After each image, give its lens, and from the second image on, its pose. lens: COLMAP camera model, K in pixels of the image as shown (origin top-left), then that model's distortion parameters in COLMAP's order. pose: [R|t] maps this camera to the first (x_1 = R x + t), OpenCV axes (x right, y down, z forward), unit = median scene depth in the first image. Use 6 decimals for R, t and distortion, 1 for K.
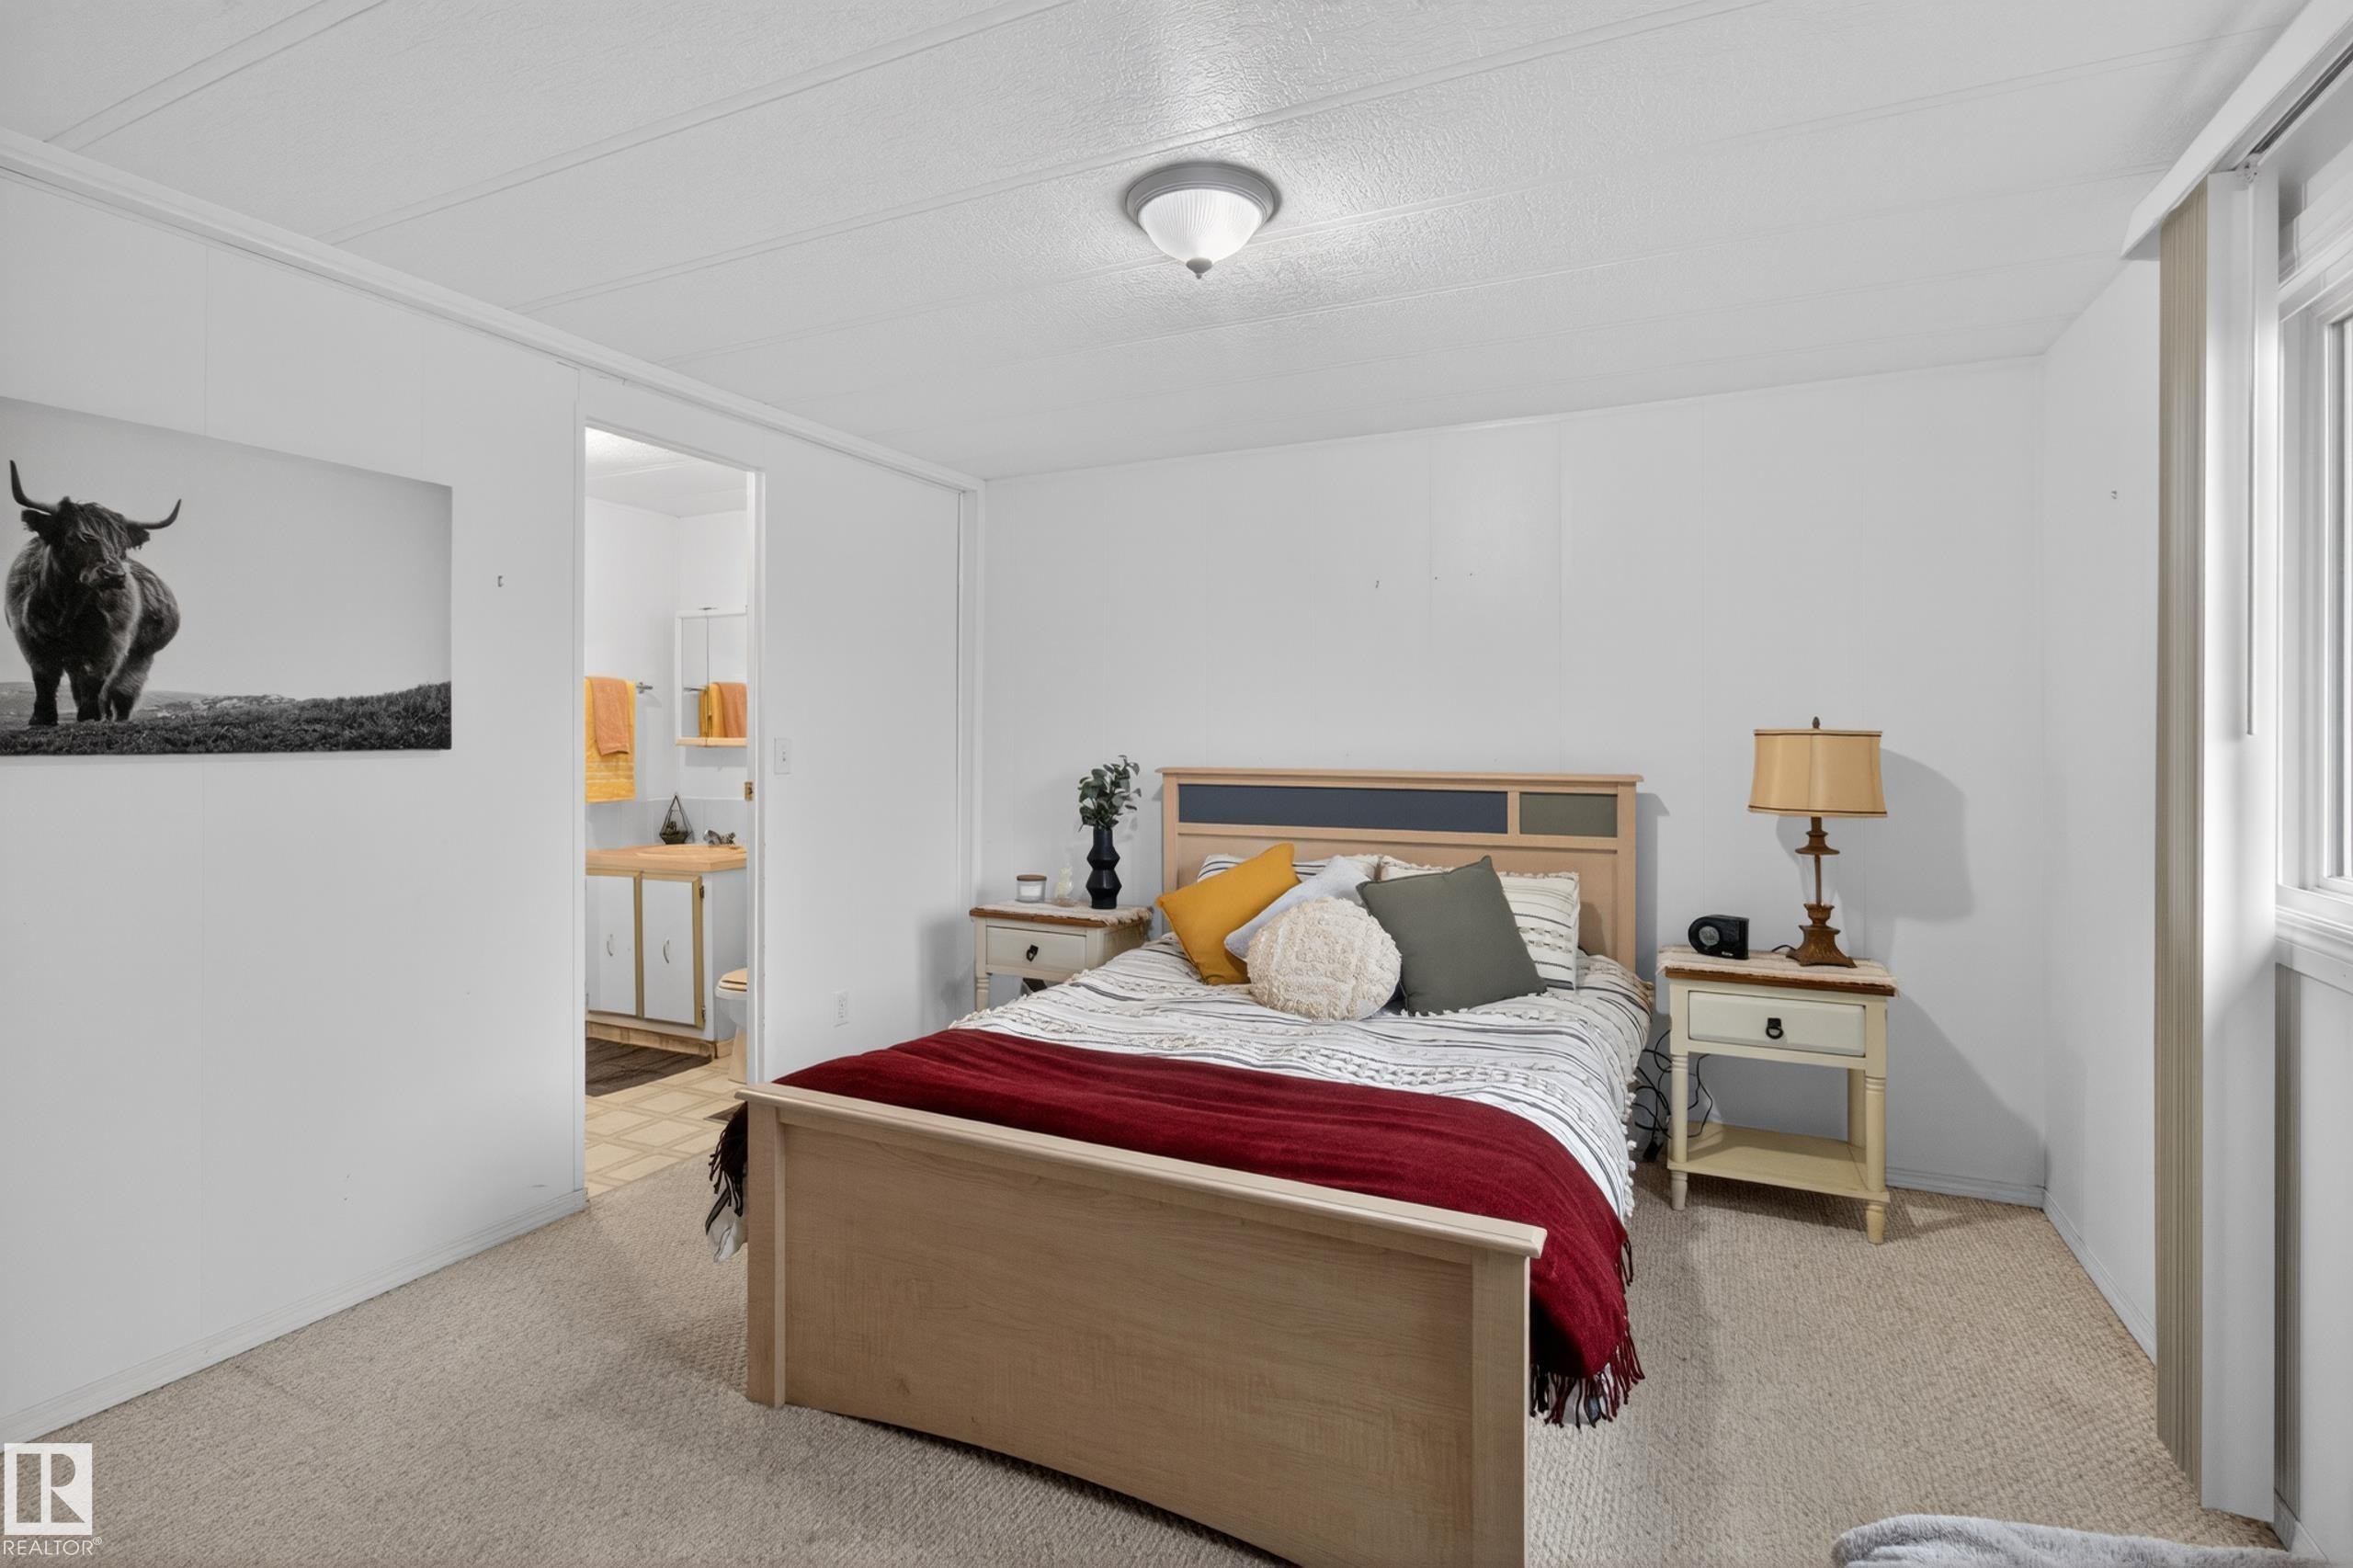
lens RADIAL K [[1110.5, 0, 1179.6], [0, 1110.5, 733.5], [0, 0, 1]] dist [-0.006066, 0.002928]
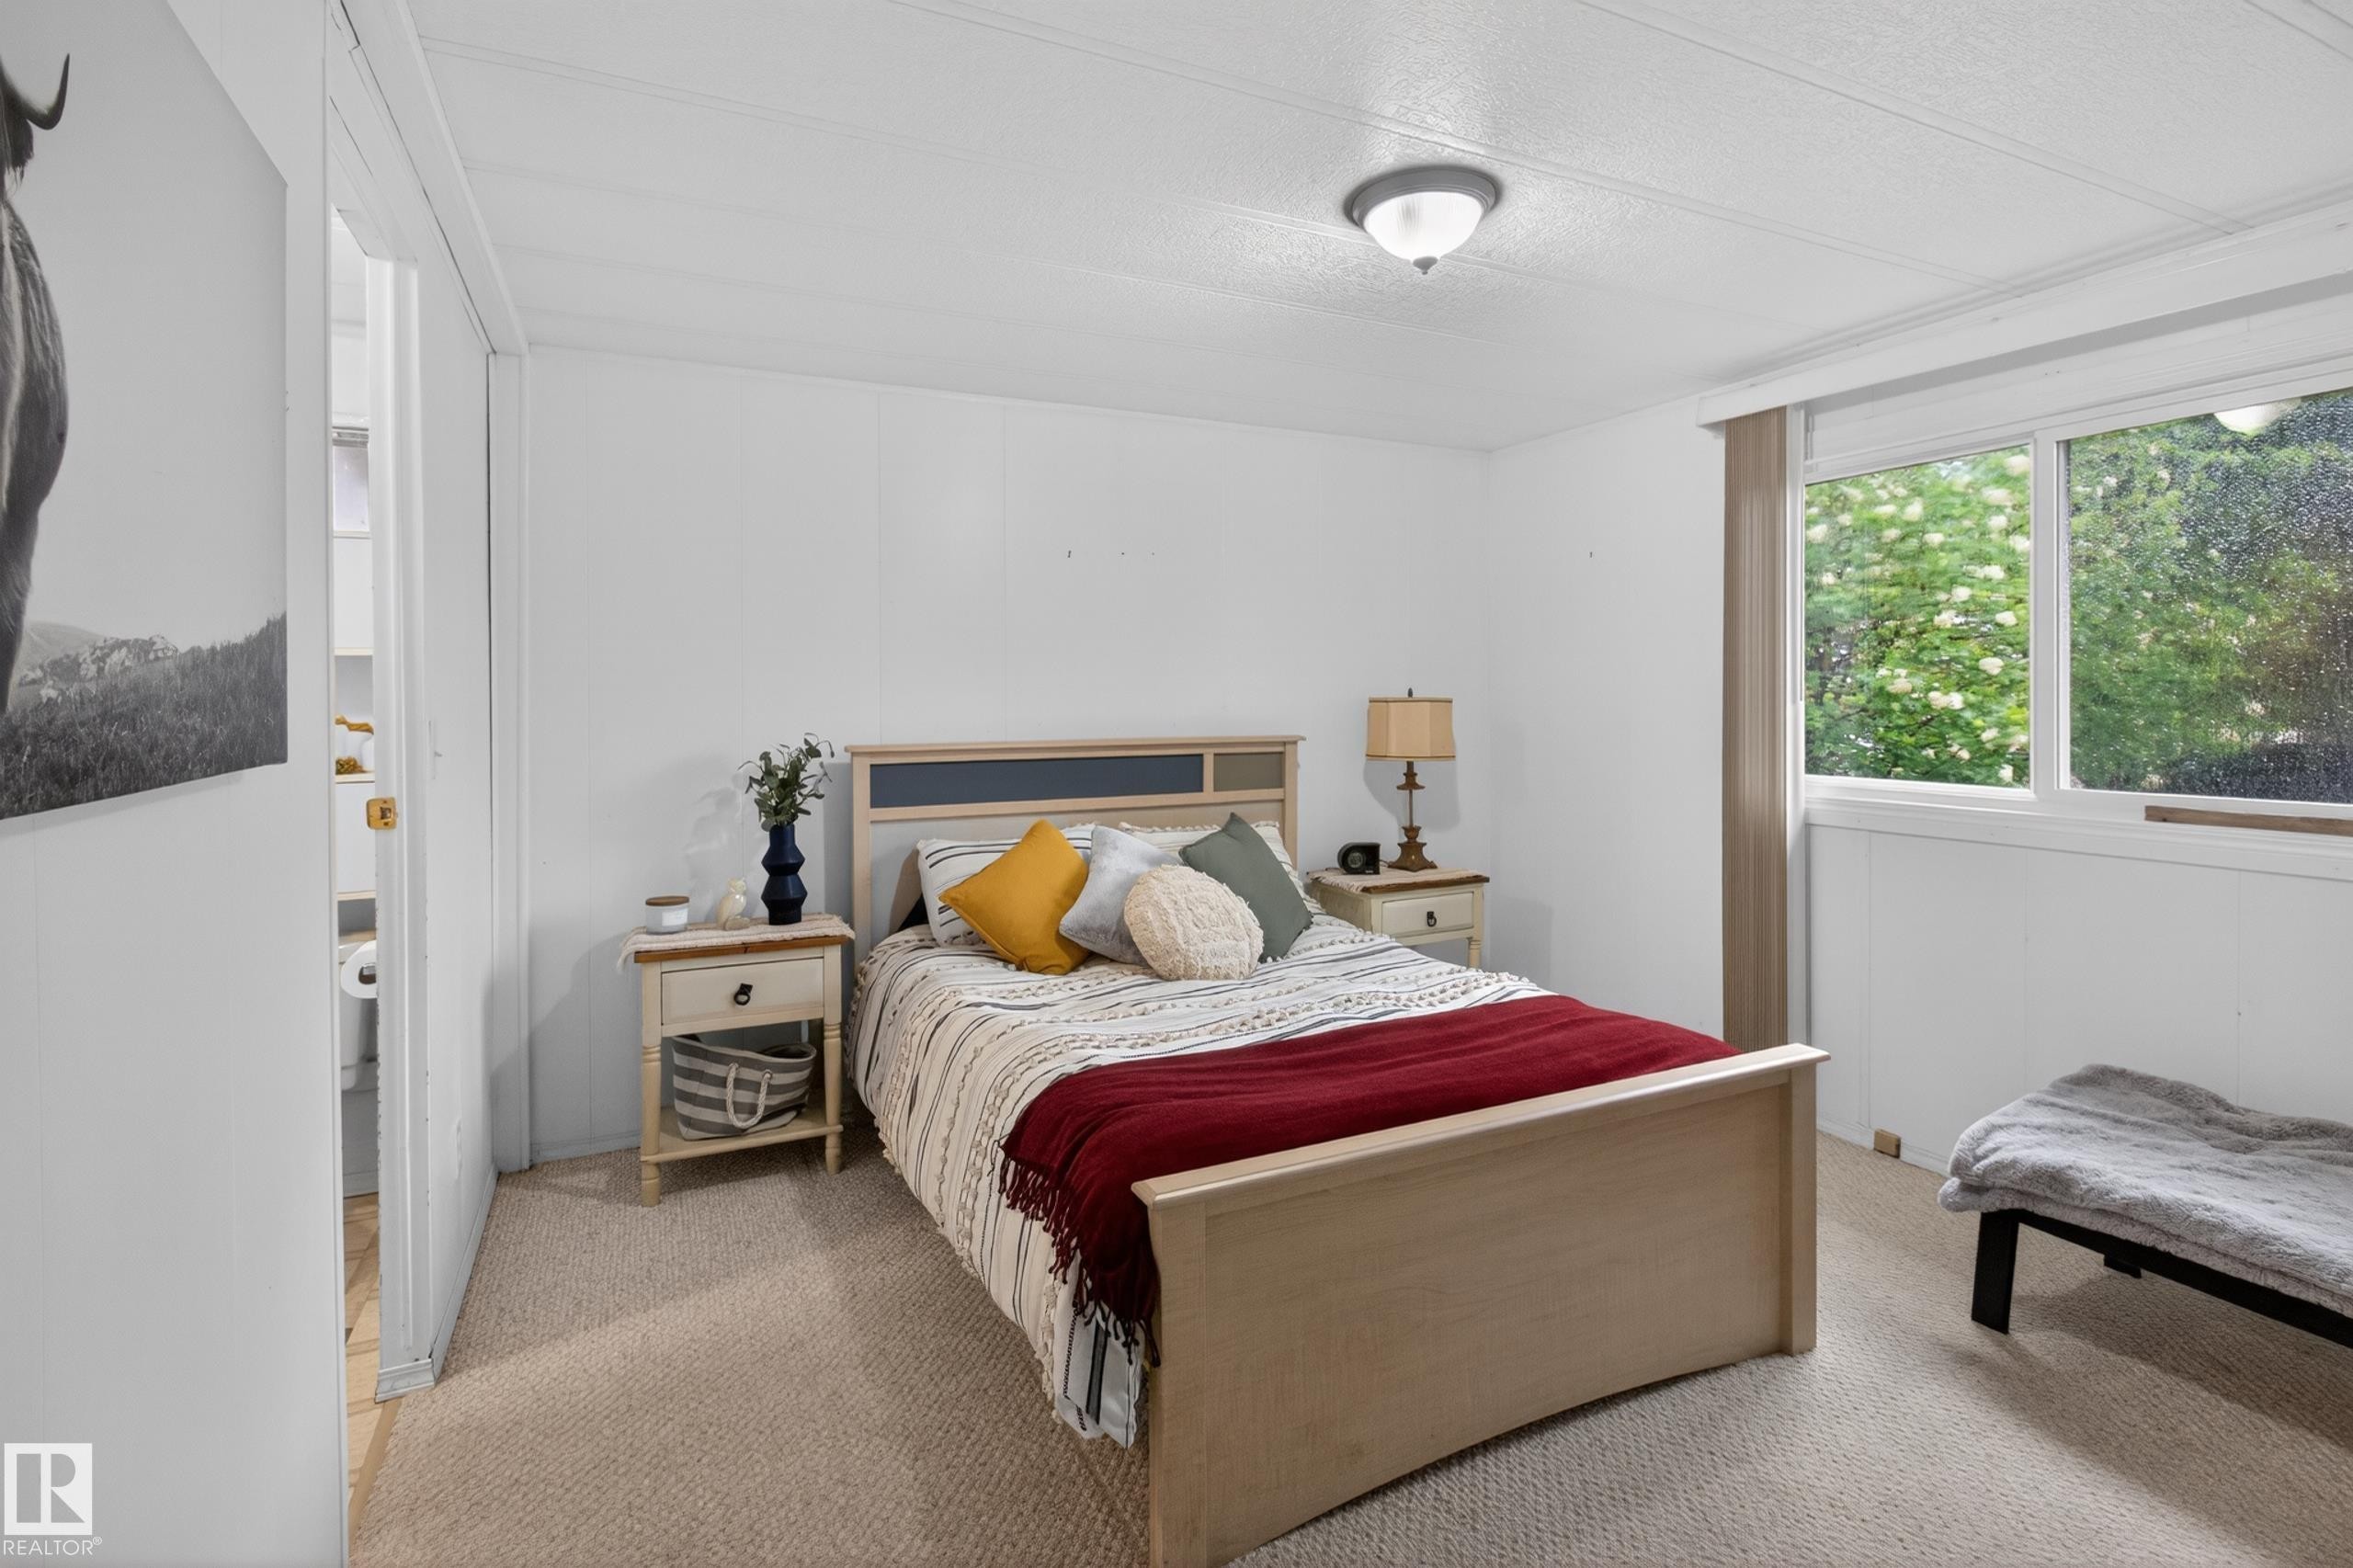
lens RADIAL K [[1110.5, 0, 1188.9], [0, 1110.5, 705.0], [0, 0, 1]] dist [-0.006066, 0.002928]
pose [[0.626006, -0.010182, 0.779752, -0.651318], [0.000775, 0.999922, 0.012435, -0.011941], [-0.779818, -0.007180, 0.625965, 0.353746]]
